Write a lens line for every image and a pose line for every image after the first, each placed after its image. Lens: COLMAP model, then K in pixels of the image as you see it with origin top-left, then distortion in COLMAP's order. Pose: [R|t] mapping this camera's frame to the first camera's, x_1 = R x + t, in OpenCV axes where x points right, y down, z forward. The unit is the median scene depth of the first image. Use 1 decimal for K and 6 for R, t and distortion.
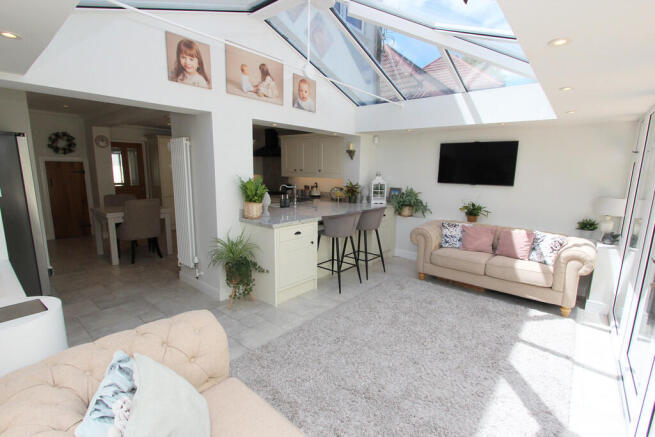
lens RADIAL K [[303.0, 0, 329.5], [0, 303.0, 220.5], [0, 0, 1]] dist [-0.003914, -0.000654]
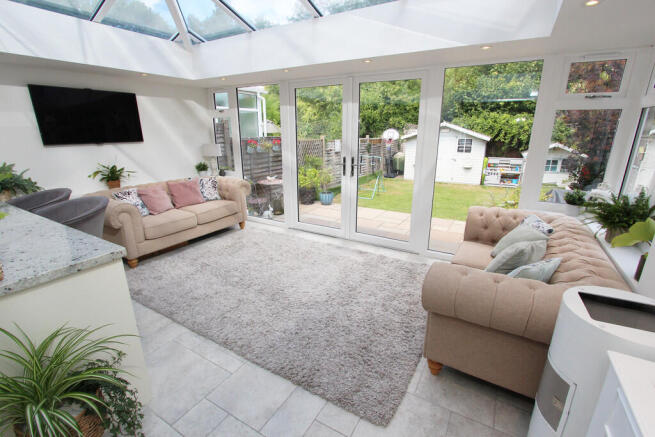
lens RADIAL K [[303.0, 0, 330.4], [0, 303.0, 220.8], [0, 0, 1]] dist [-0.003914, -0.000654]
pose [[-0.159583, -0.301693, 0.939954, -0.590574], [0.170806, 0.929358, 0.327291, -0.109394], [-0.972296, 0.212780, -0.096779, 0.656623]]
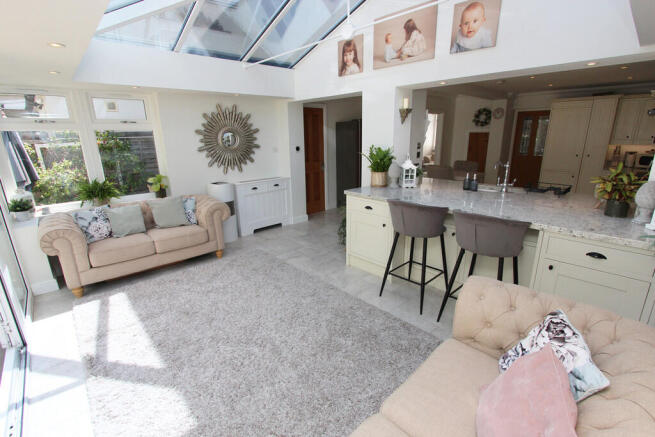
lens RADIAL K [[303.0, 0, 330.2], [0, 303.0, 218.3], [0, 0, 1]] dist [-0.003914, -0.000654]
pose [[-0.109896, 0.248421, -0.962398, 0.813291], [-0.160120, 0.951191, 0.263812, -0.154000], [0.980961, 0.183091, -0.064755, 0.927698]]
